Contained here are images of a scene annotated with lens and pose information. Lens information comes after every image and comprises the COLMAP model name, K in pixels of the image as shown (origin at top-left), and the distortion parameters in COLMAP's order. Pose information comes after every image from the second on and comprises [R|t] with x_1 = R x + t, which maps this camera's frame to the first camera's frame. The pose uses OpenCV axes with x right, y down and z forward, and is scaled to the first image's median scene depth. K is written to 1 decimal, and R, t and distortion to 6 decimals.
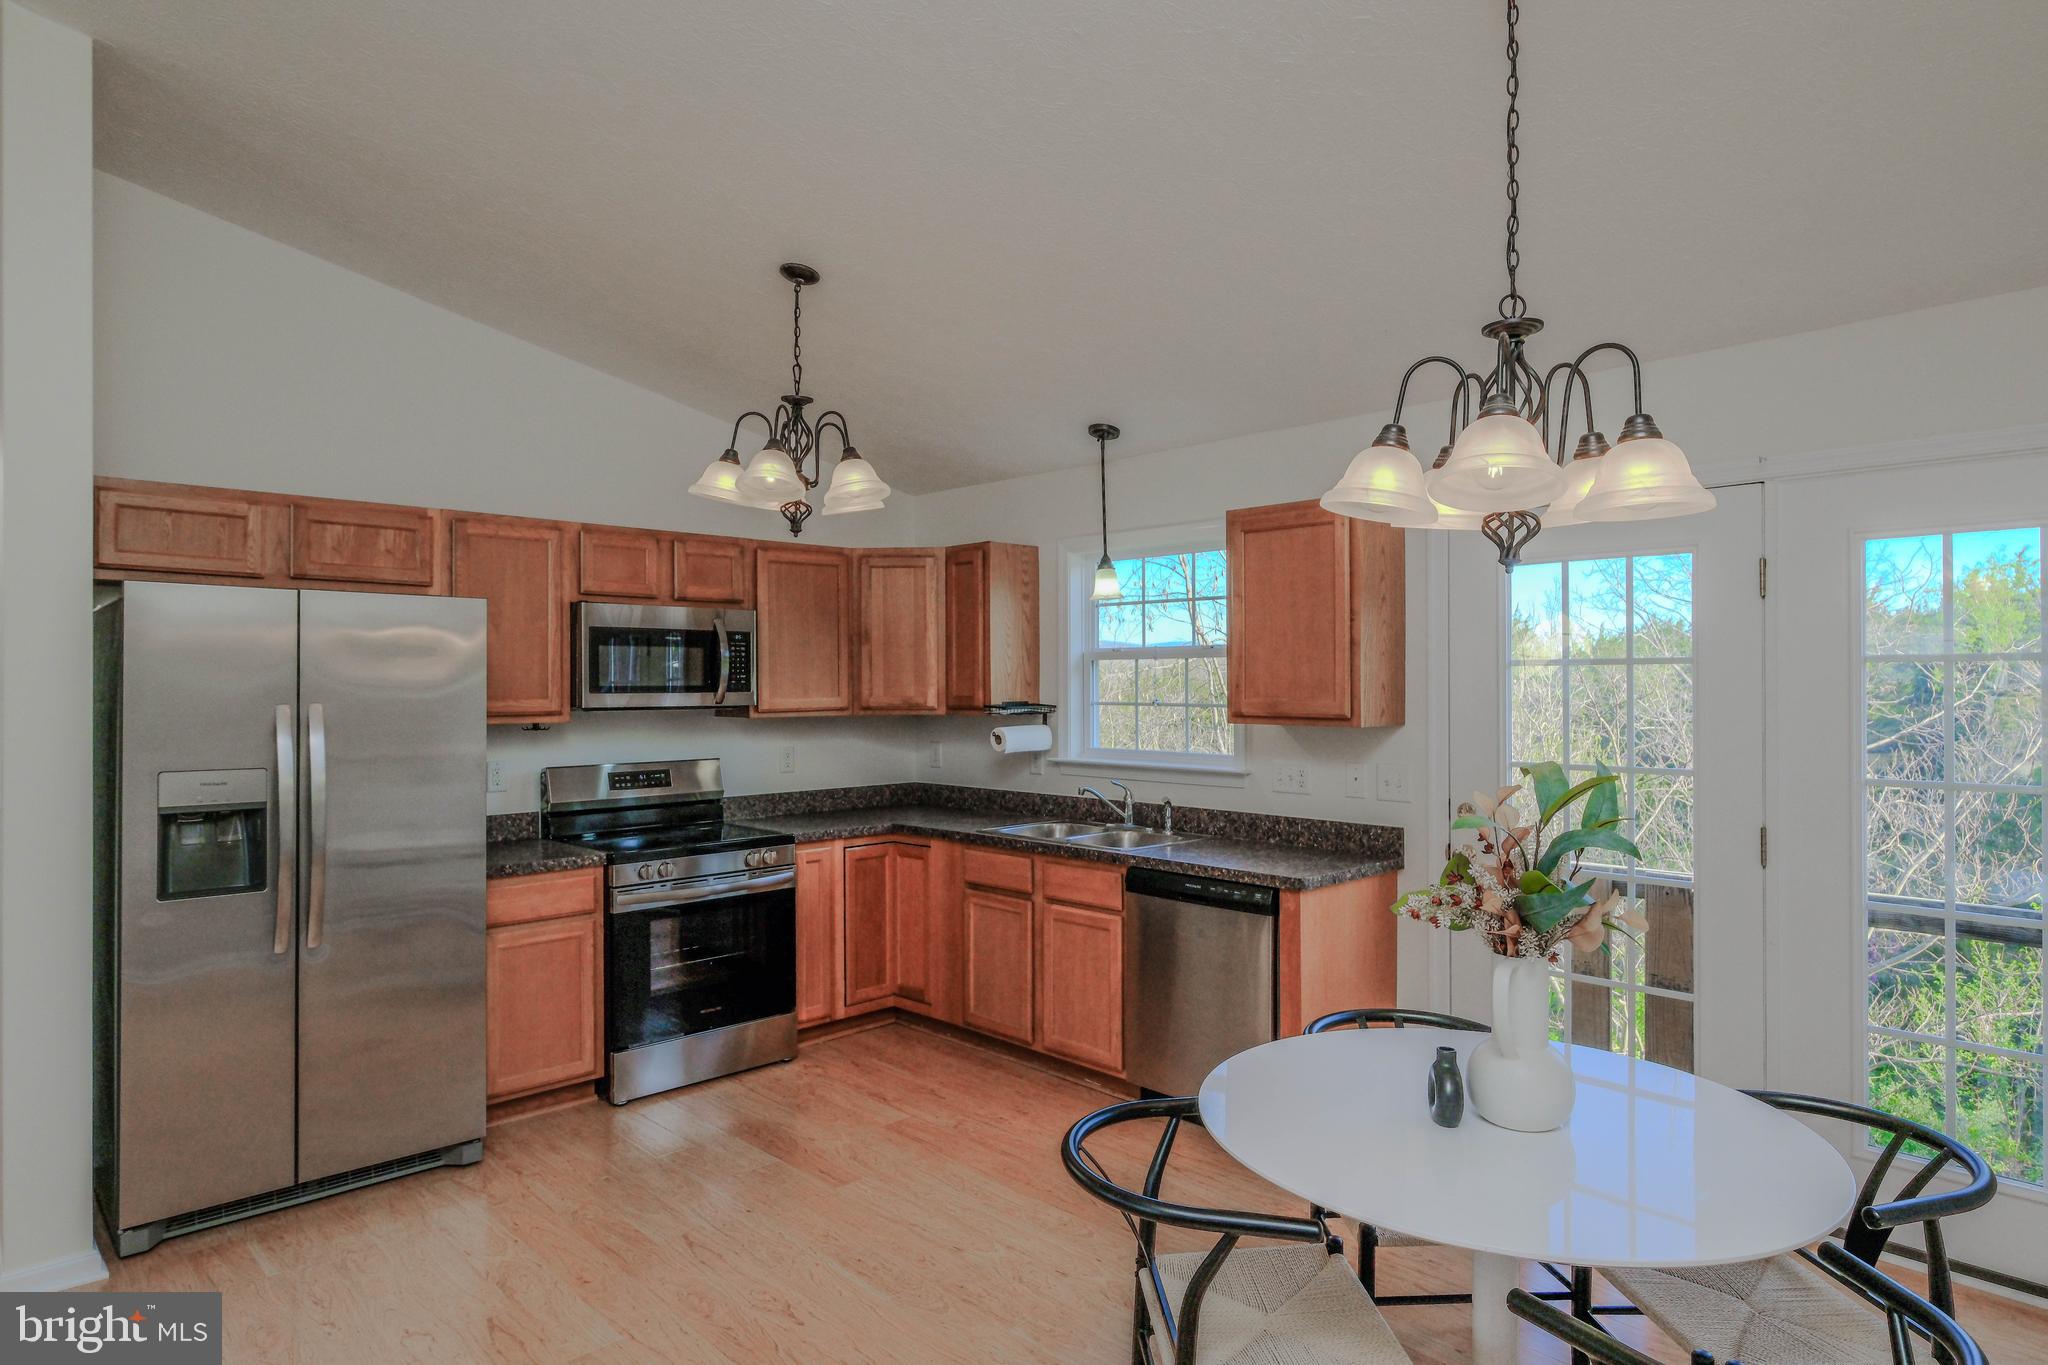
lens RADIAL K [[1161.9, 0, 1024.0], [0, 1161.9, 682.5], [0, 0, 1]] dist [0.001553, 0.000745]
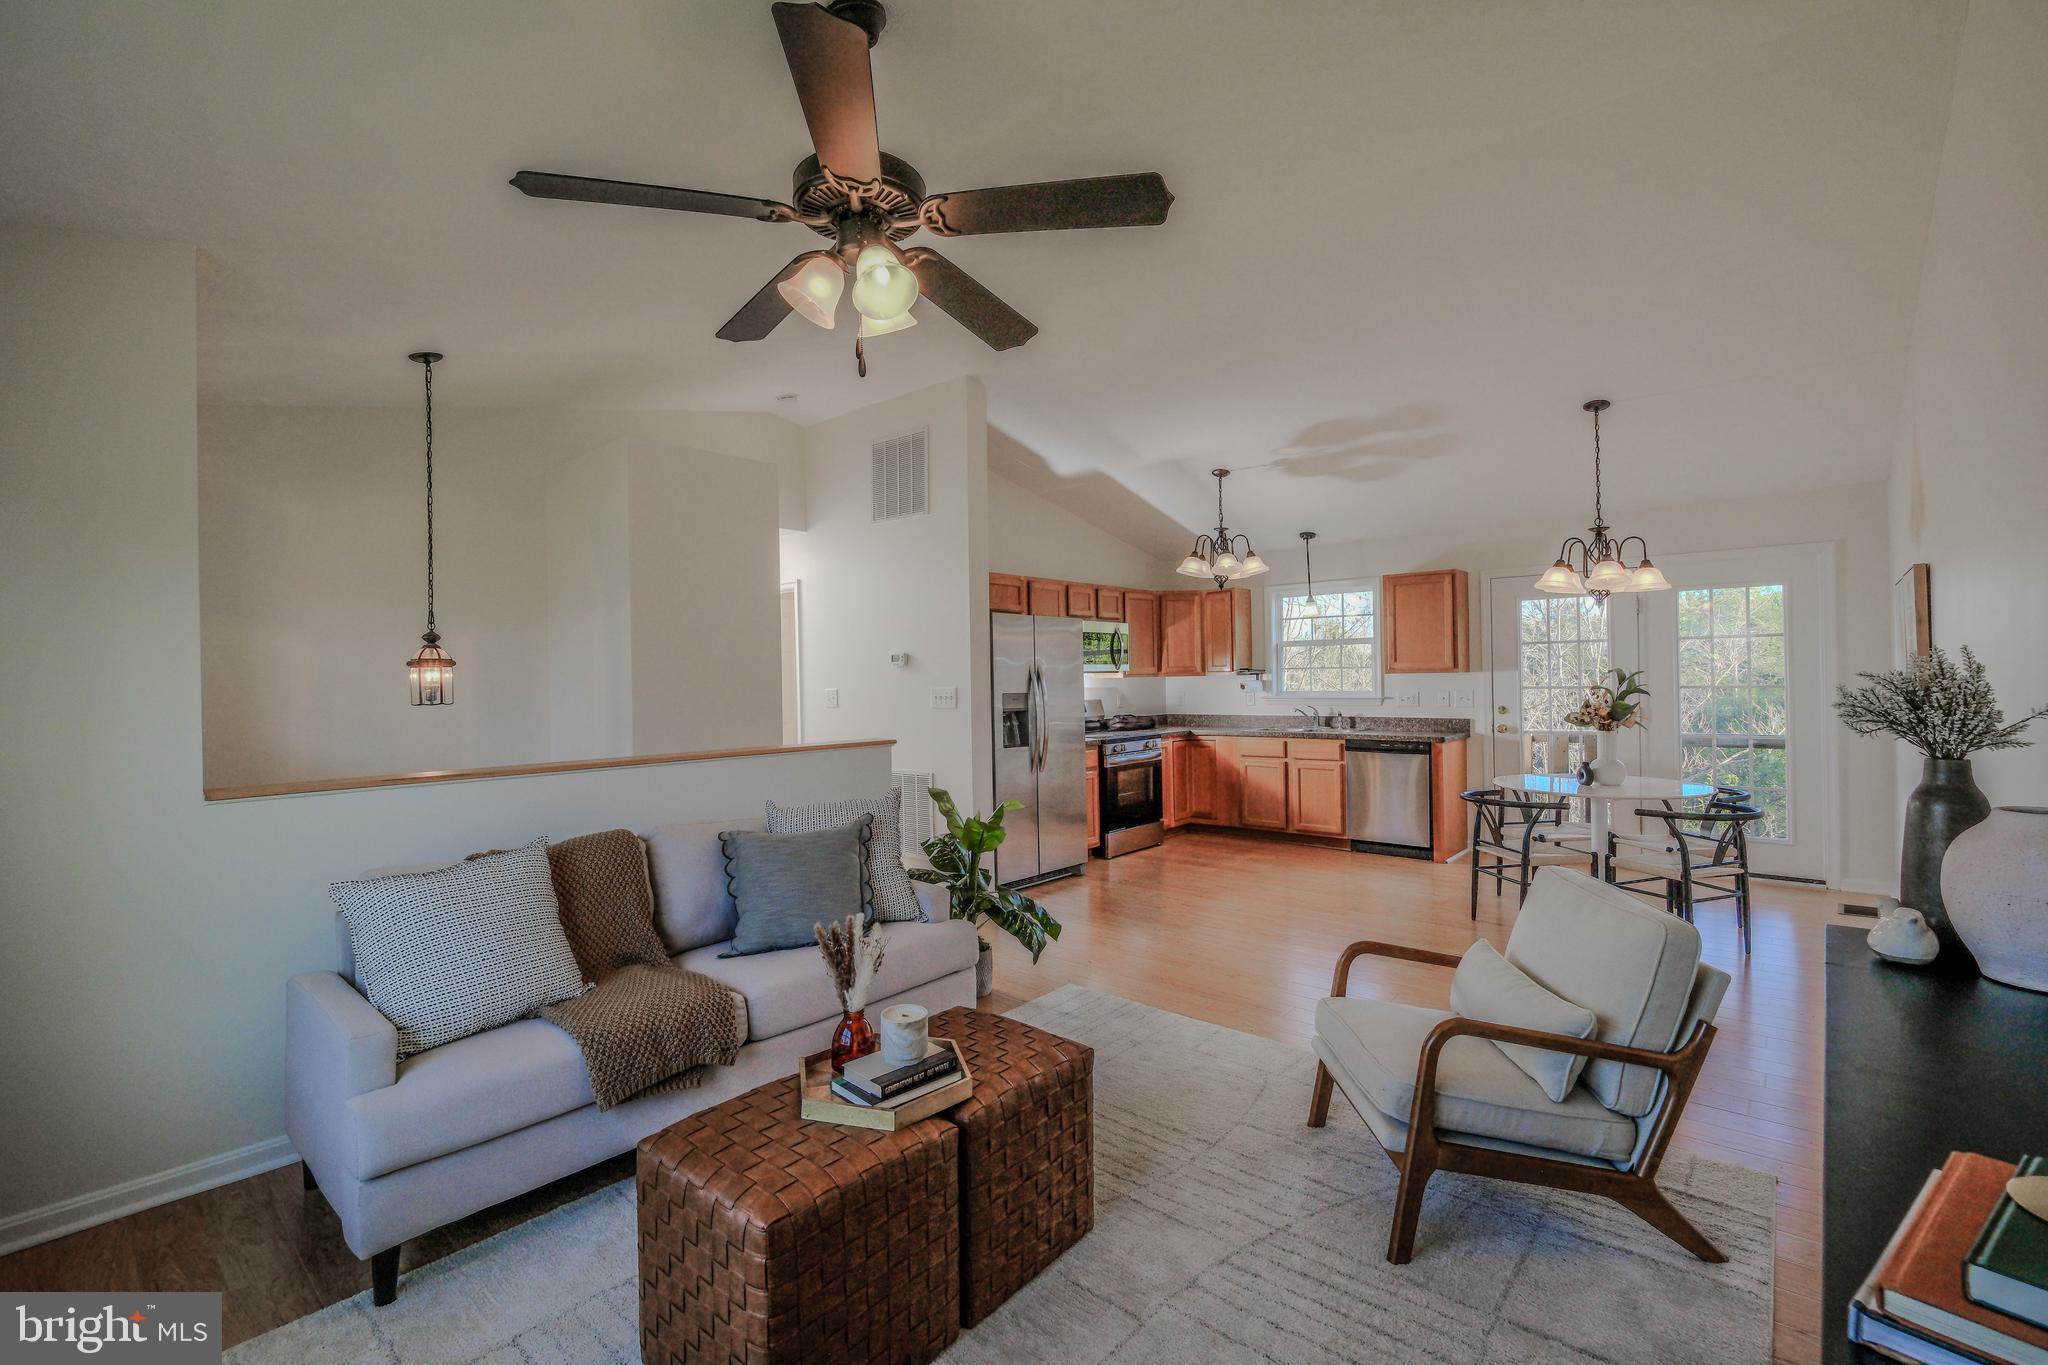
lens RADIAL K [[897.0, 0, 1024.0], [0, 897.0, 682.5], [0, 0, 1]] dist [0.000139, 0.000020]
pose [[0.995681, -0.013507, 0.091849, -0.635613], [0.013044, 0.999899, 0.005638, 0.032893], [-0.091916, -0.004416, 0.995757, -0.590741]]
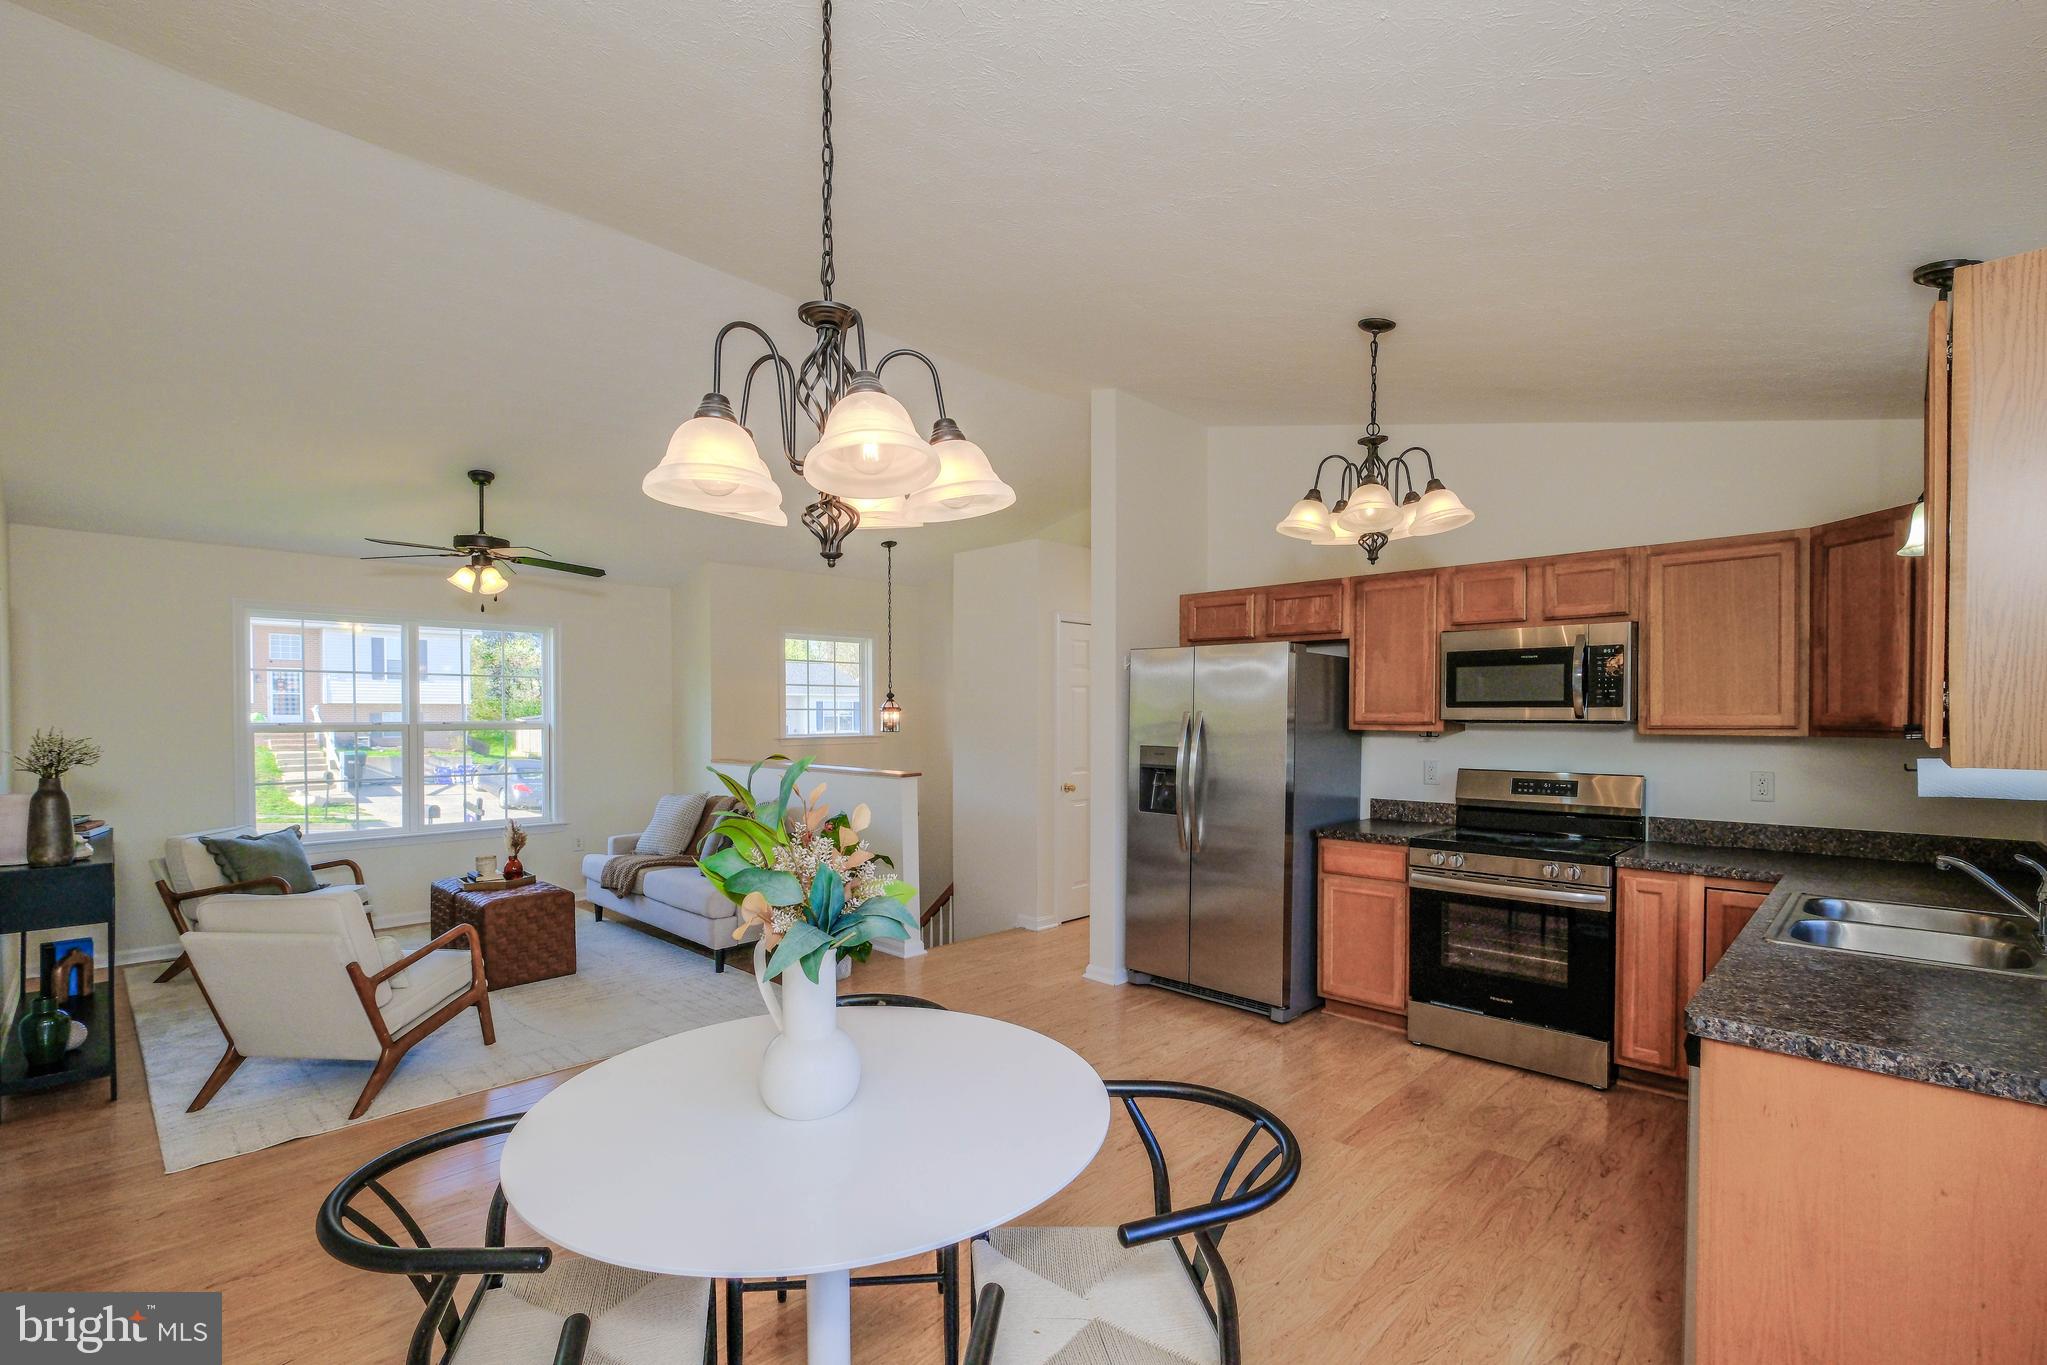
lens RADIAL K [[912.2, 0, 1033.2], [0, 912.2, 737.0], [0, 0, 1]] dist [-0.001265, -0.000171]
pose [[0.047080, 0.030626, -0.998422, 0.573182], [0.001715, 0.999526, 0.030741, 0.010537], [0.998890, -0.003160, 0.047005, 0.545763]]
